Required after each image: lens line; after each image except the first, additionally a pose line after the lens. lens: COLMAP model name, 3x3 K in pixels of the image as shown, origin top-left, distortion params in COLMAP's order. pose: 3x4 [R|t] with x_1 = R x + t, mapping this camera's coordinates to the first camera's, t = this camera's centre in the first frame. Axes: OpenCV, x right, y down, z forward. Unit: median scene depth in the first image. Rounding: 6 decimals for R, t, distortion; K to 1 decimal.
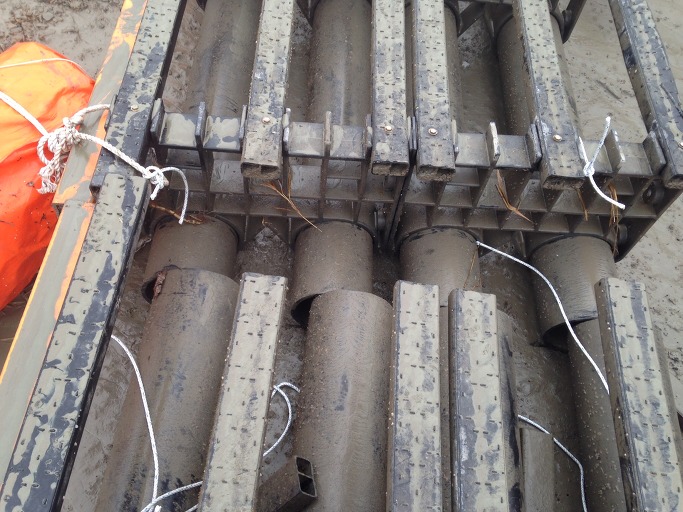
lens RADIAL K [[614.8, 0, 344.9], [0, 614.8, 253.8], [0, 0, 1]] dist [0.213236, -0.313210]
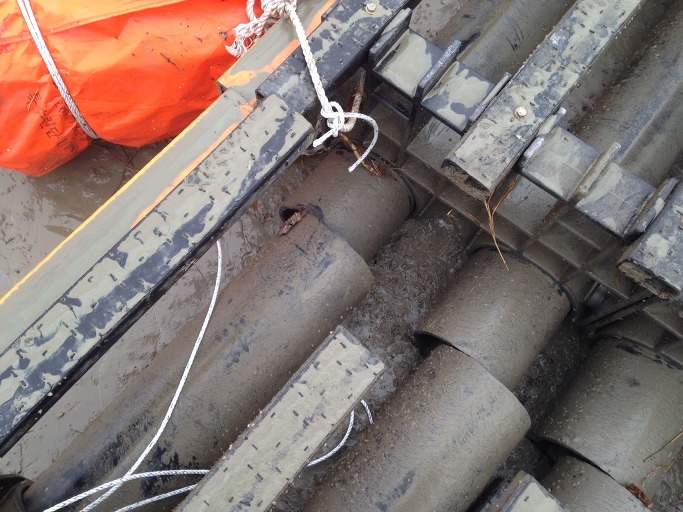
lens RADIAL K [[614.8, 0, 344.9], [0, 614.8, 253.8], [0, 0, 1]] dist [0.213236, -0.313210]
pose [[0.794629, 0.559586, -0.235430, -0.034450], [-0.494740, 0.821643, 0.283081, -0.194439], [0.351848, -0.108468, 0.929751, 0.303785]]
